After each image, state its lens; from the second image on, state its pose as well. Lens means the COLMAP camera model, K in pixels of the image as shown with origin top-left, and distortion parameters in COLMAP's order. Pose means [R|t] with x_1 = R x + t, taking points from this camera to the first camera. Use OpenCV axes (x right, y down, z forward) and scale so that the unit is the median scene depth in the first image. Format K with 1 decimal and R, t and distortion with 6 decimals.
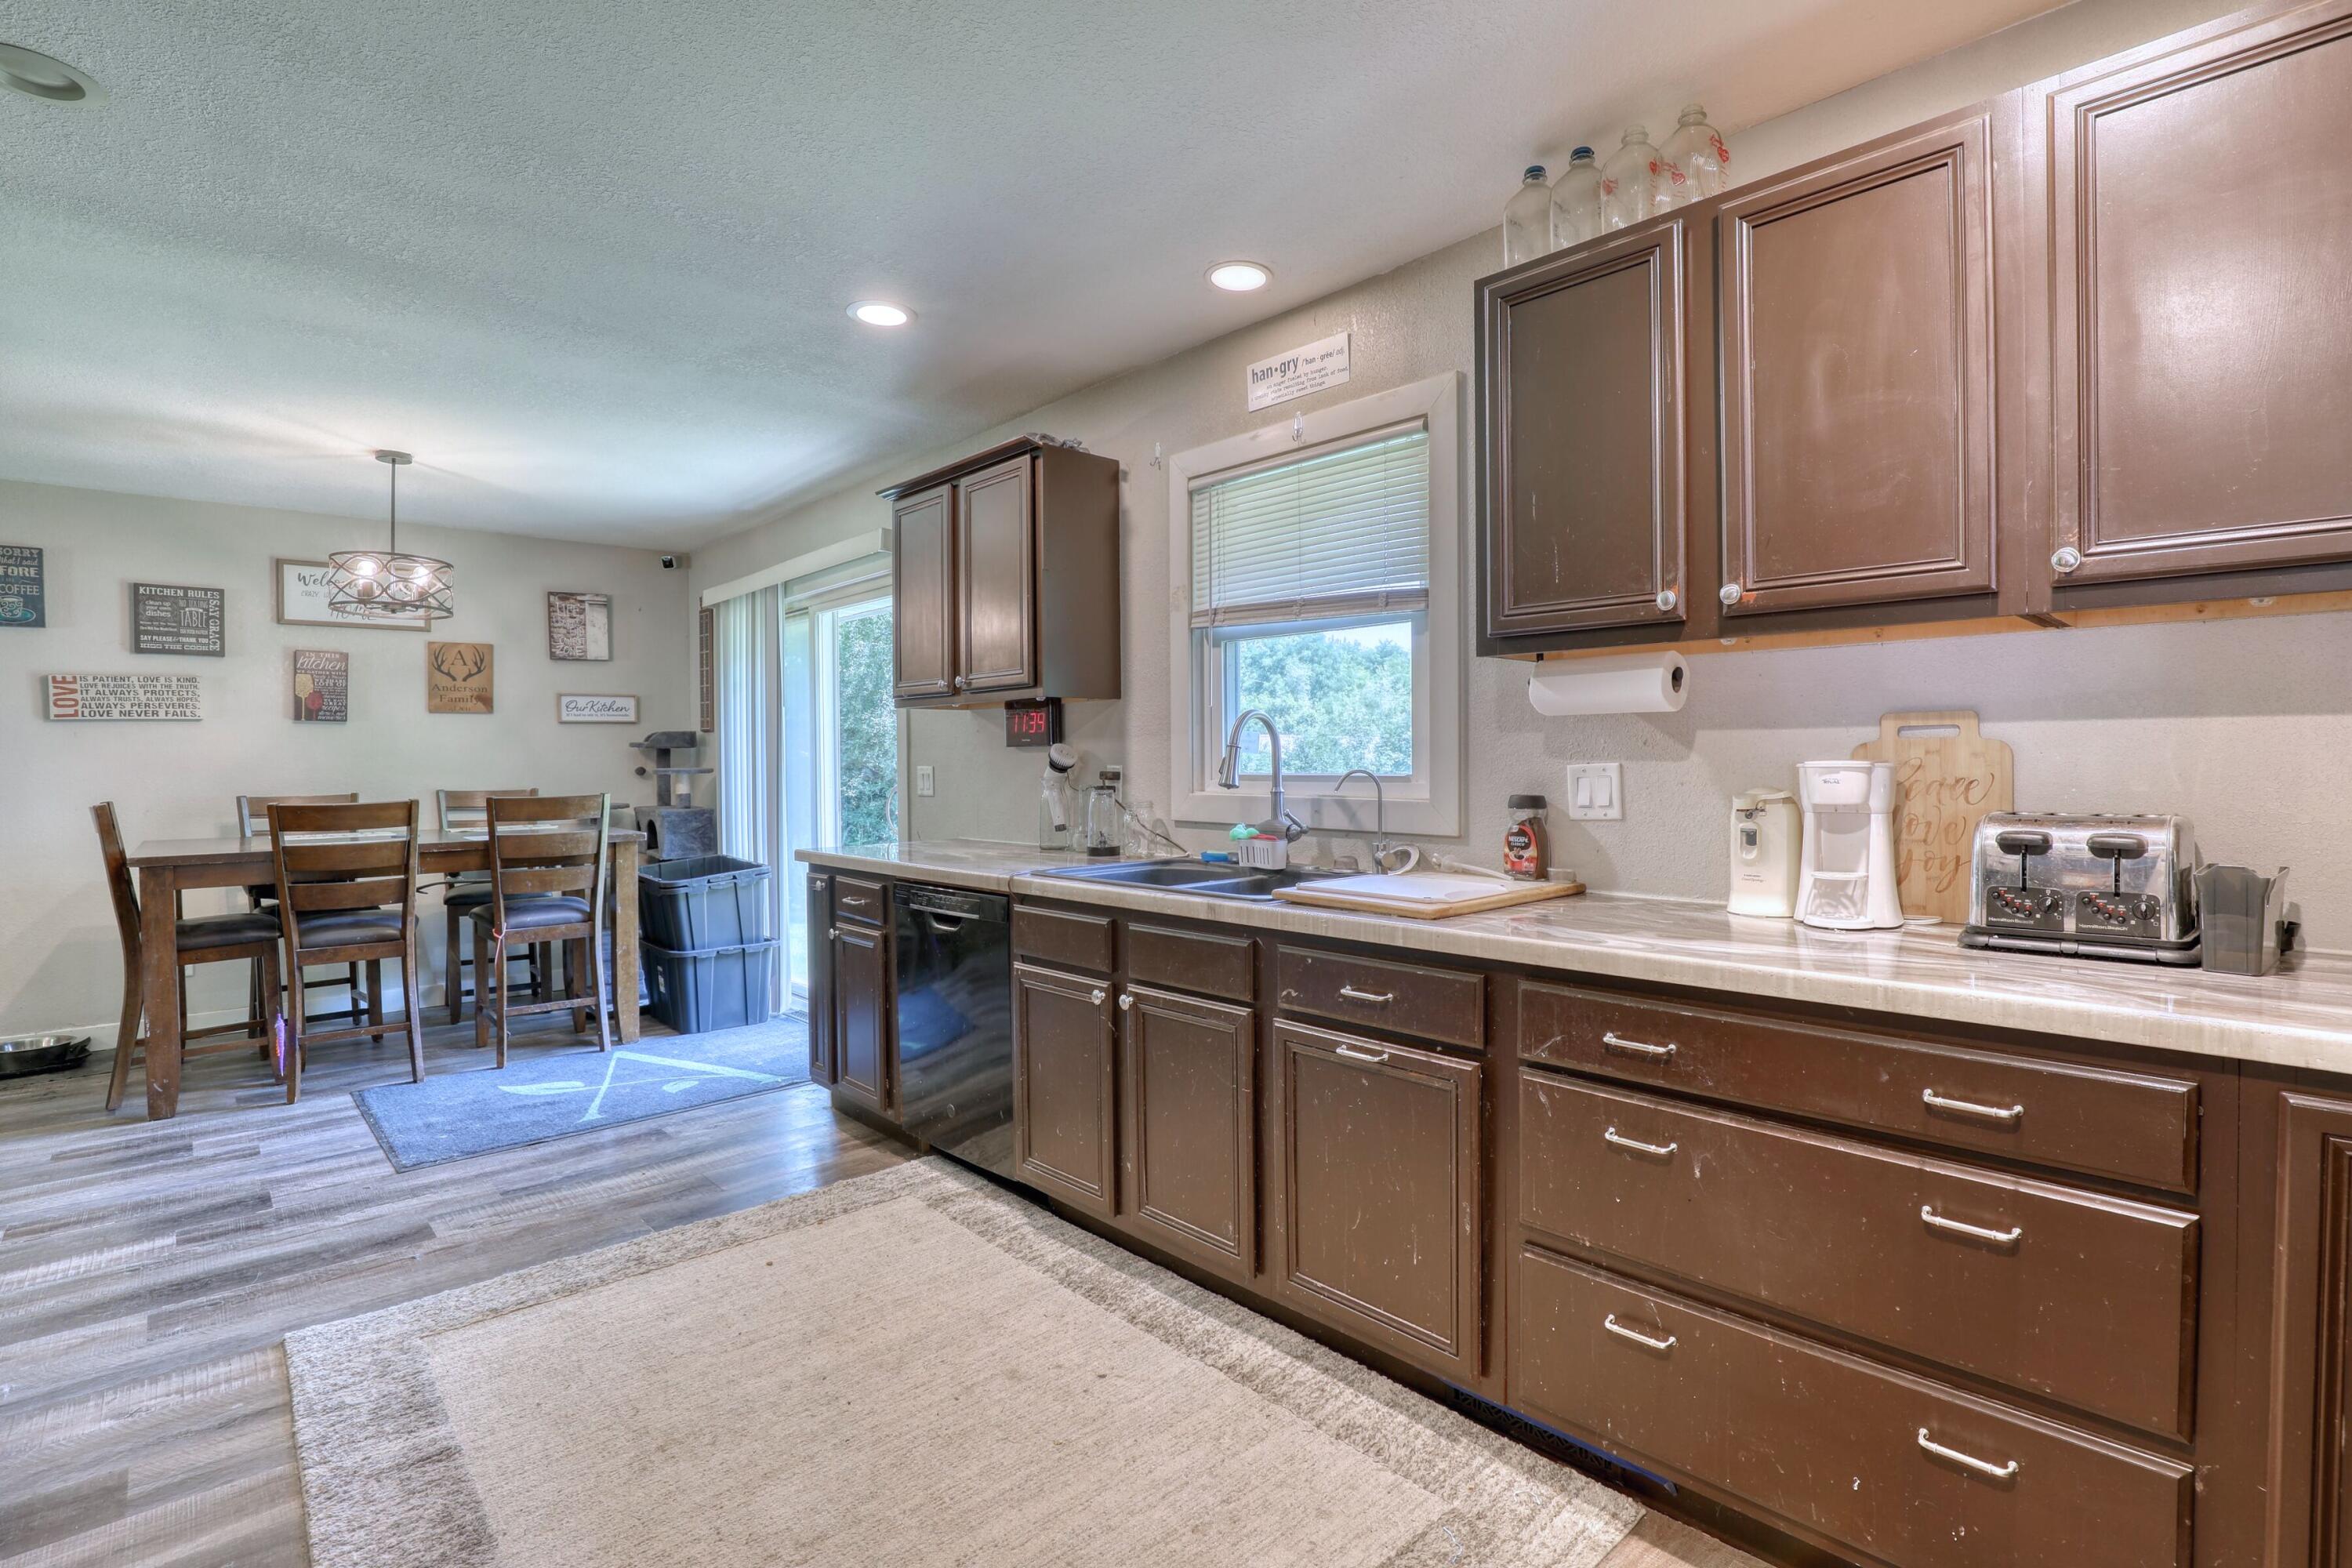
lens RADIAL K [[1104.4, 0, 1197.2], [0, 1104.4, 779.9], [0, 0, 1]] dist [-0.038843, 0.005883]
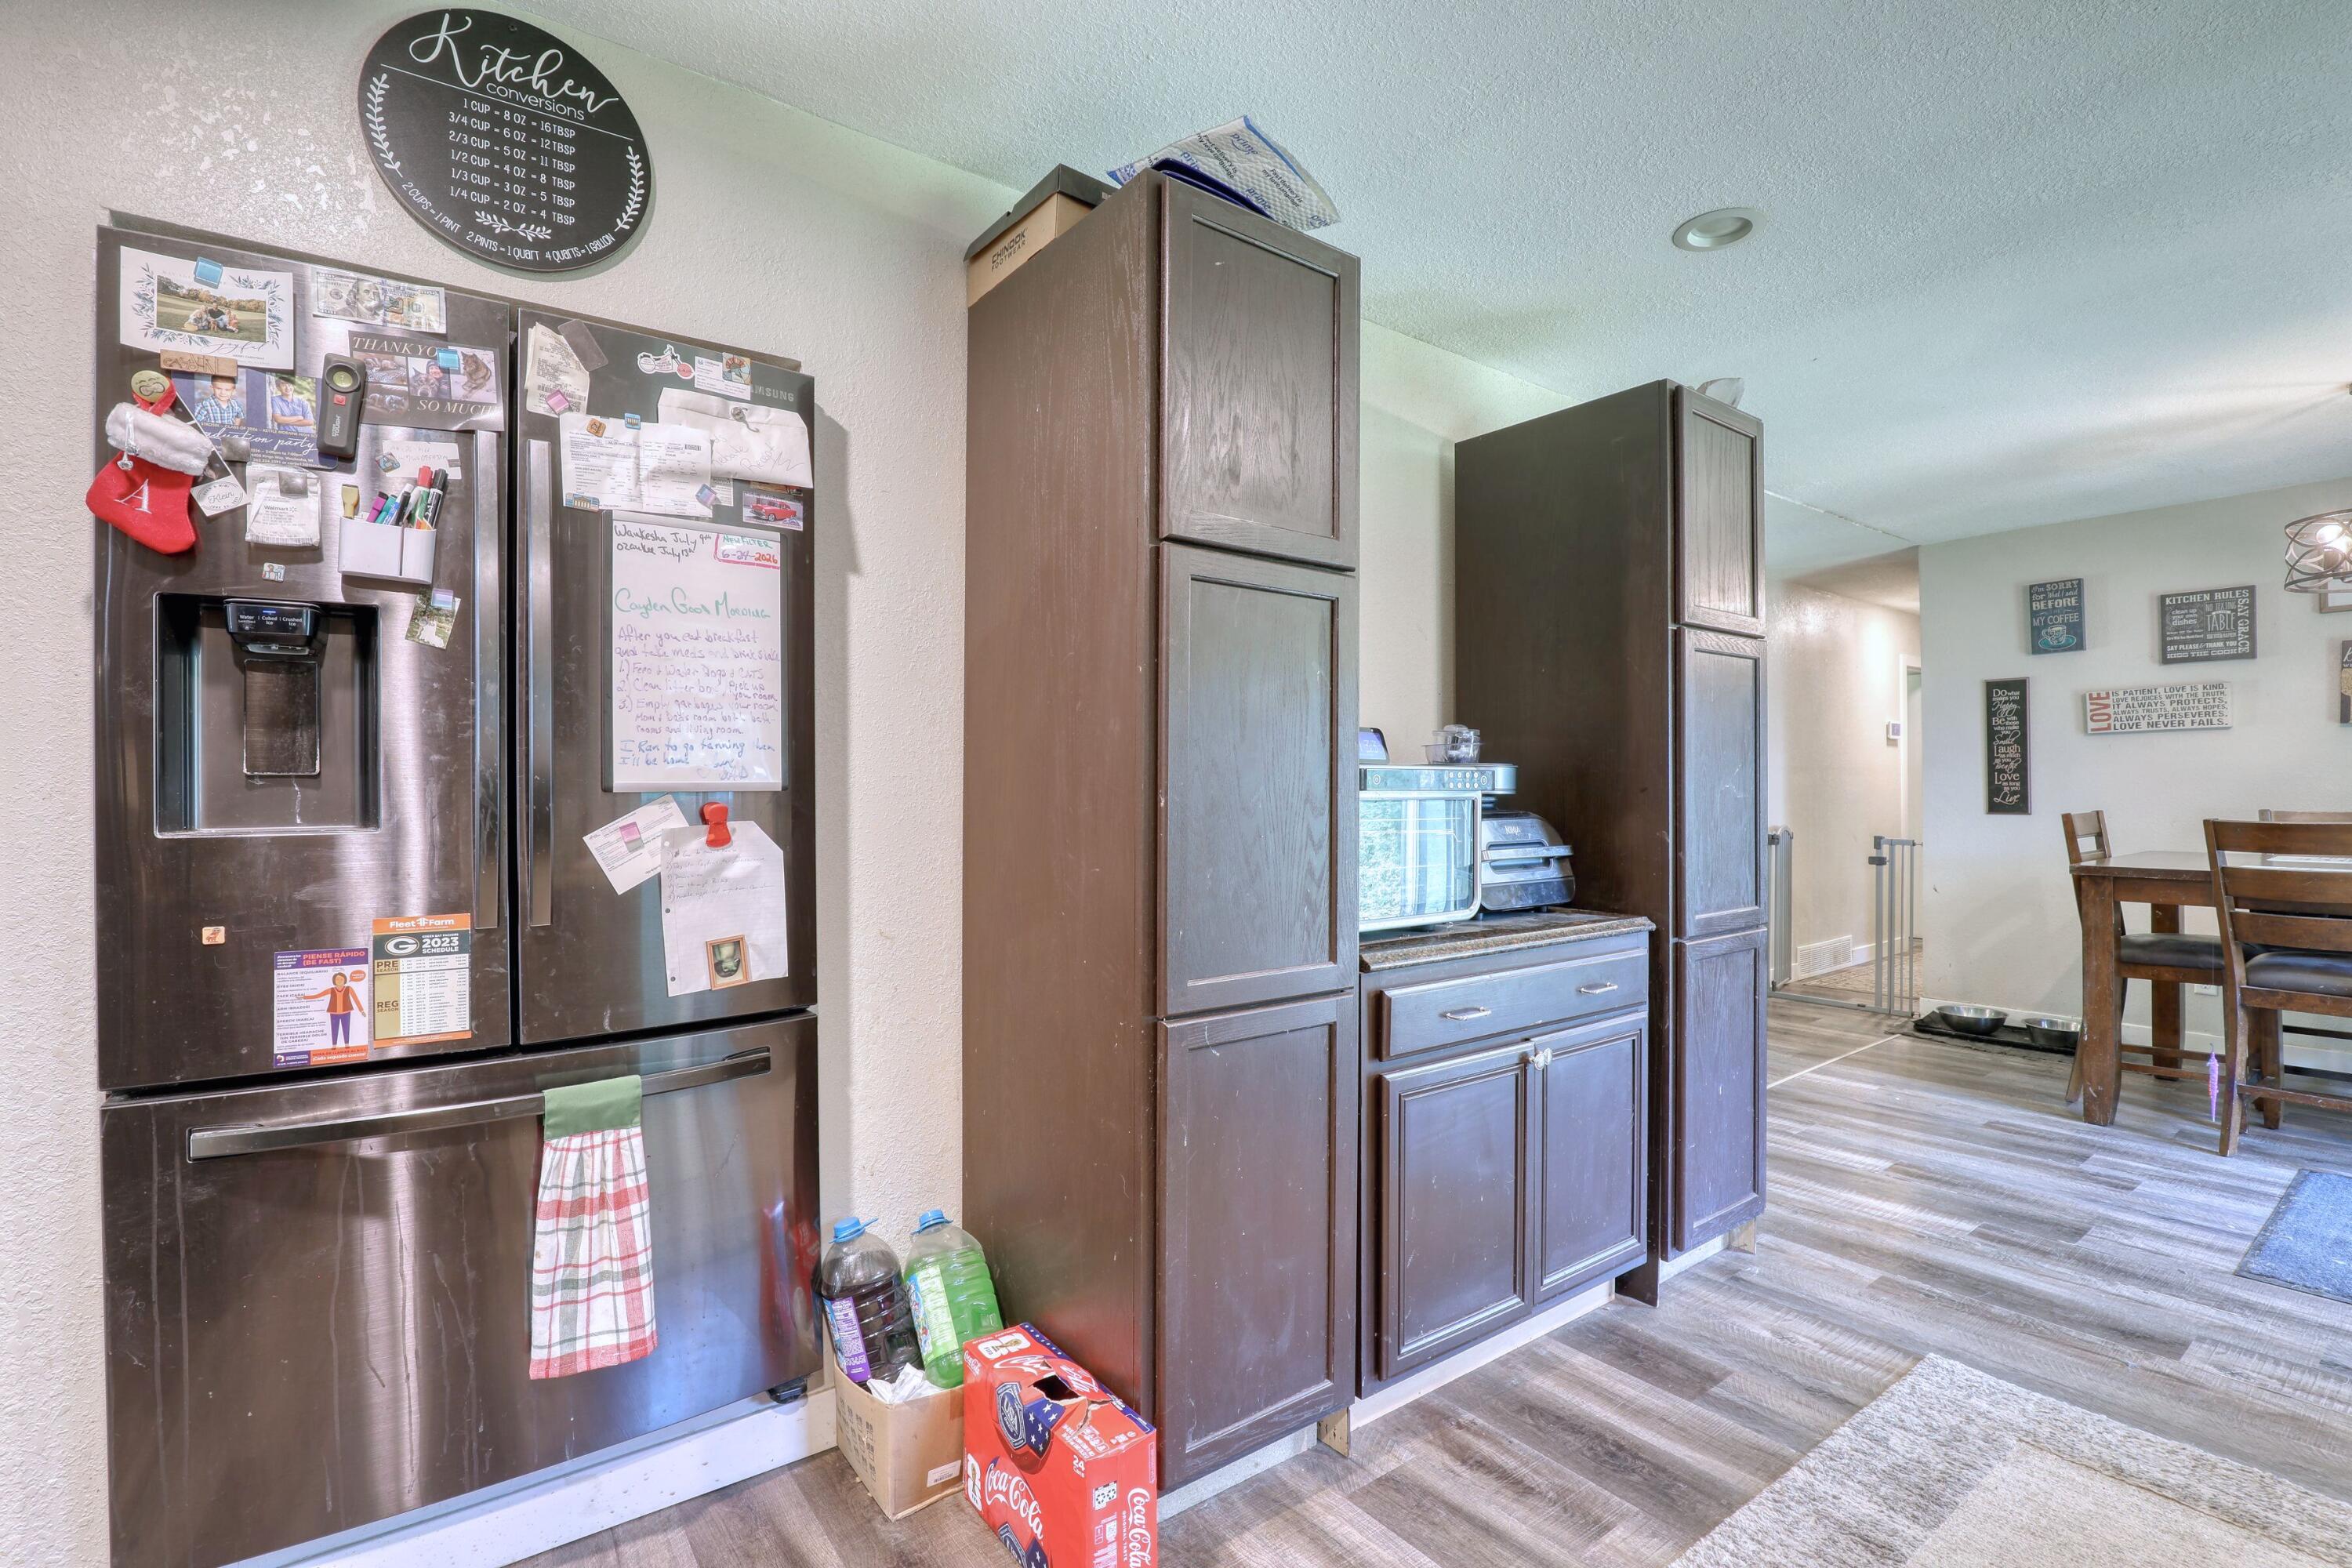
lens RADIAL K [[1070.5, 0, 1208.0], [0, 1070.5, 785.9], [0, 0, 1]] dist [-0.031338, 0.005347]
pose [[-0.107923, 0.011084, -0.994097, 0.136180], [-0.011409, 0.999858, 0.012387, -0.009104], [0.994094, 0.012678, -0.107781, 0.326357]]
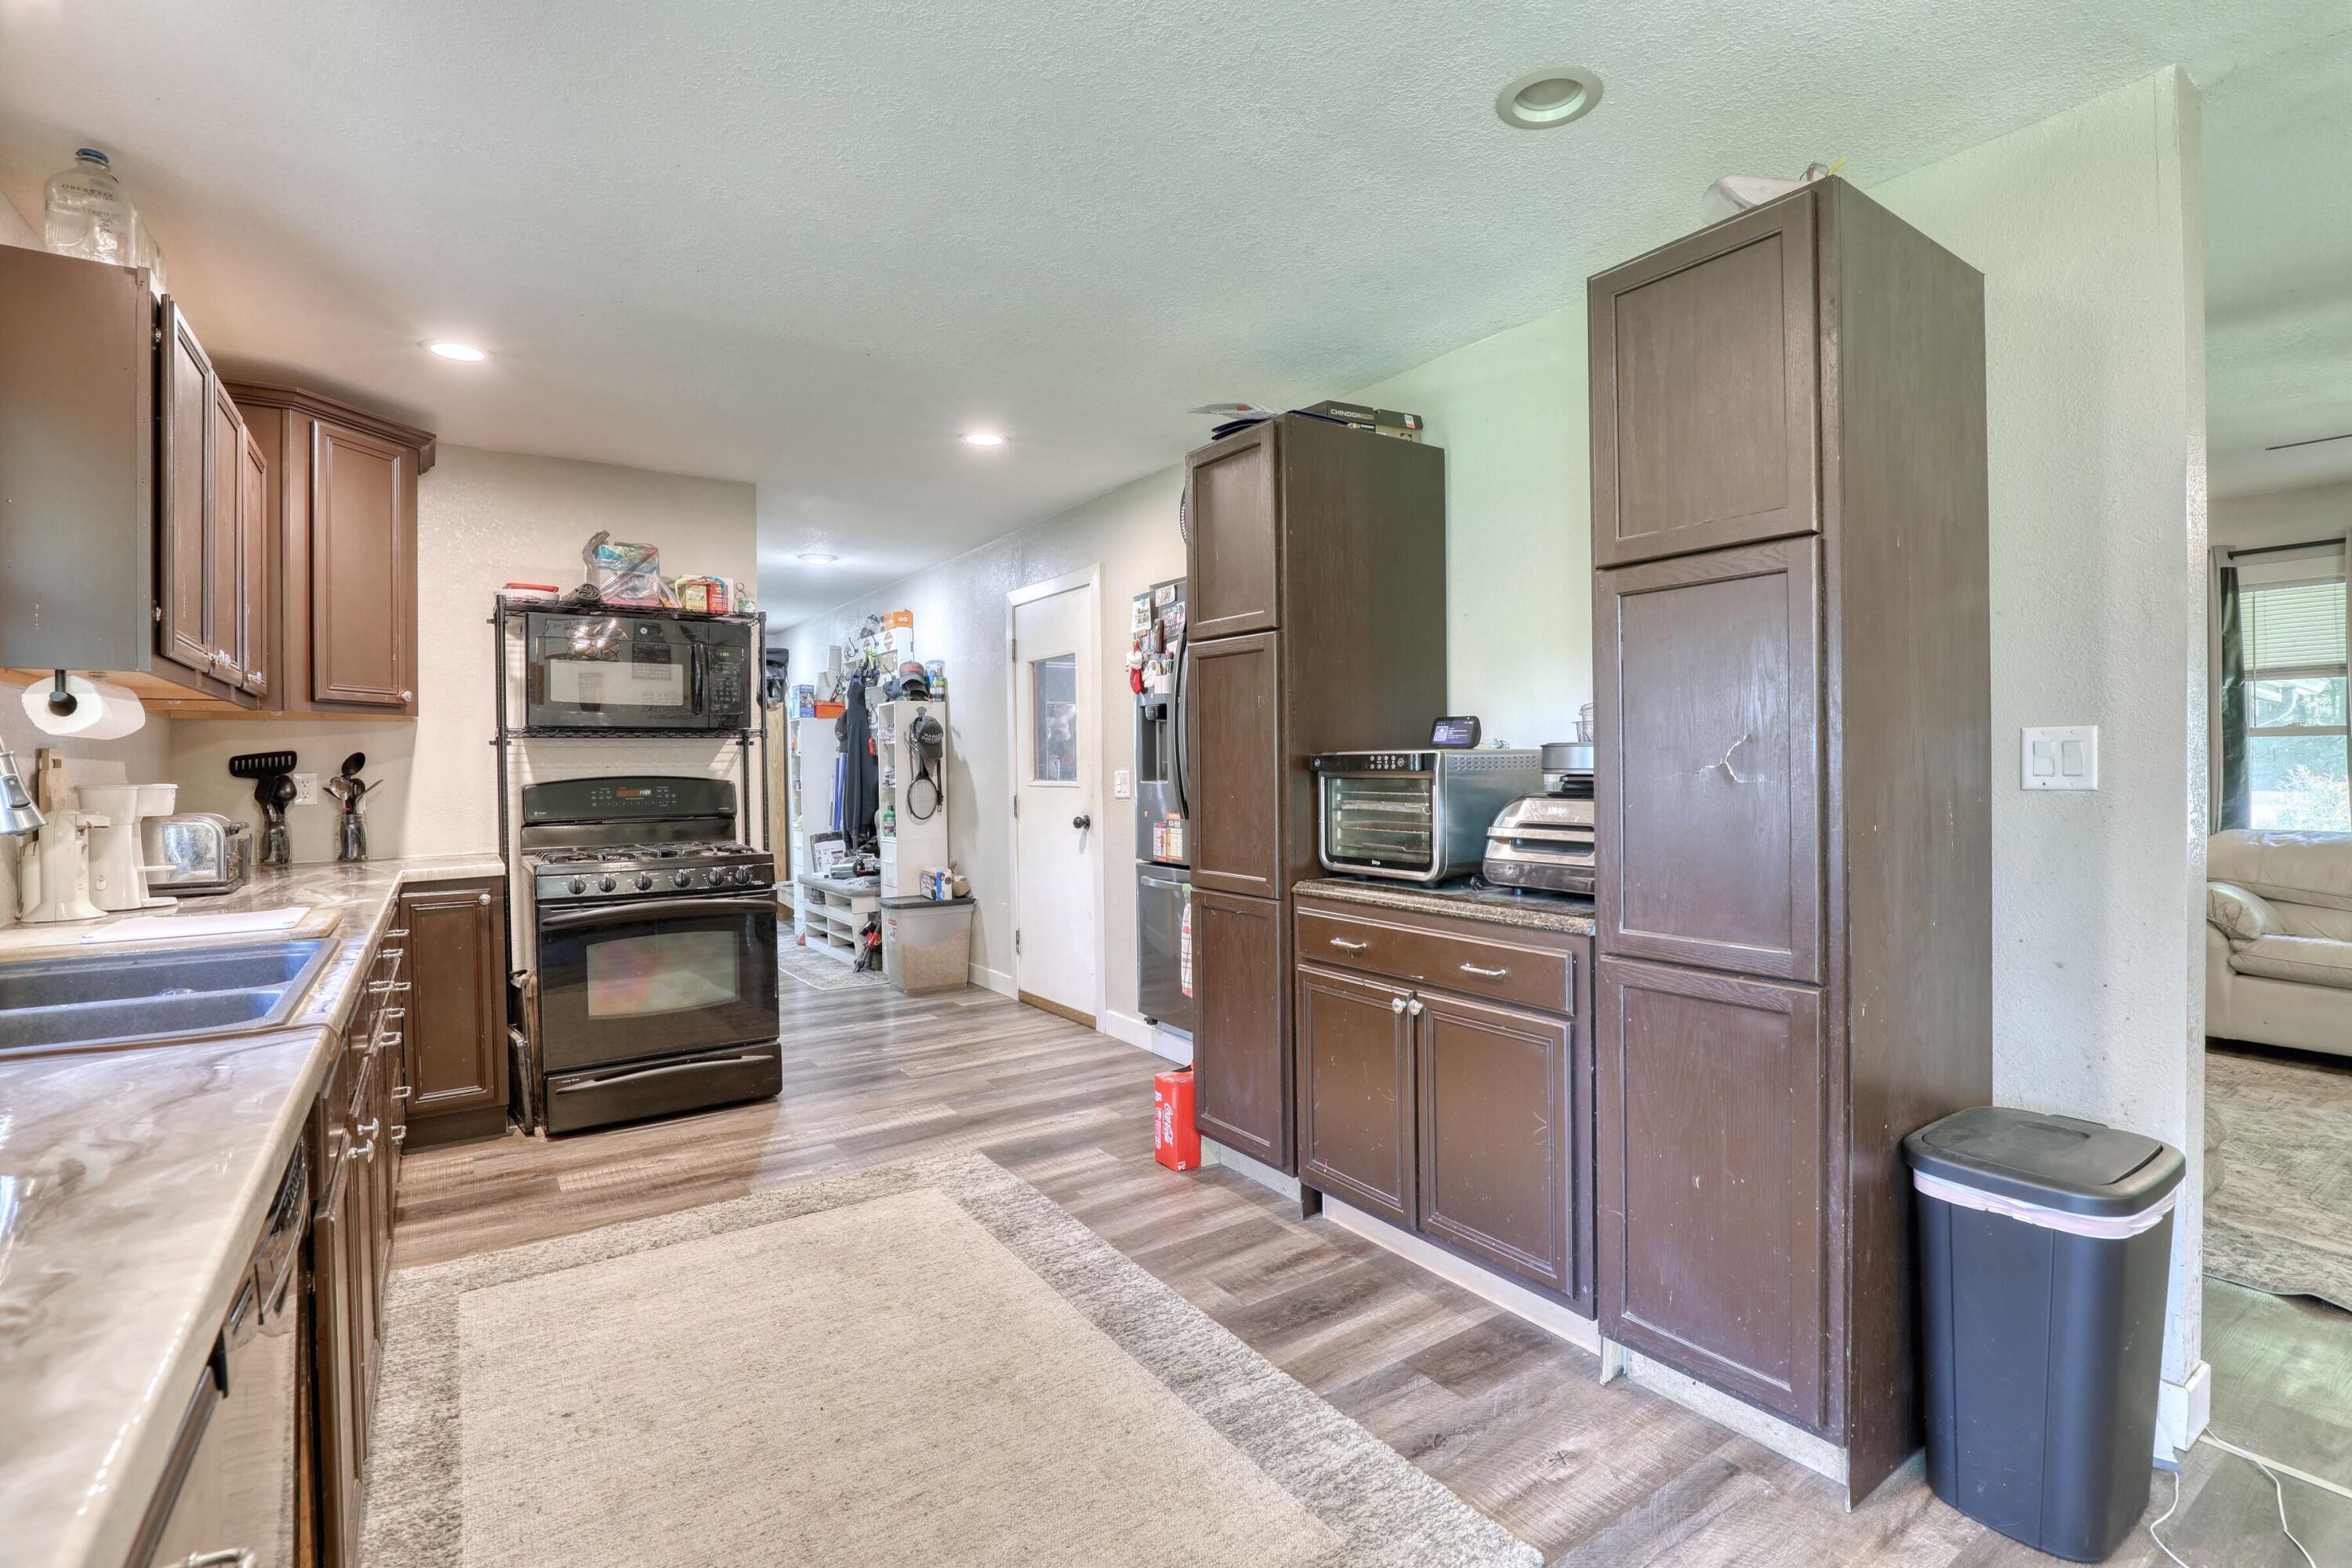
lens RADIAL K [[1093.8, 0, 1215.8], [0, 1093.8, 781.2], [0, 0, 1]] dist [-0.026511, 0.000883]
pose [[-0.990838, 0.015966, 0.134111, -0.563393], [0.019941, 0.999399, 0.028349, -0.019420], [-0.133578, 0.030764, -0.990561, 1.313544]]
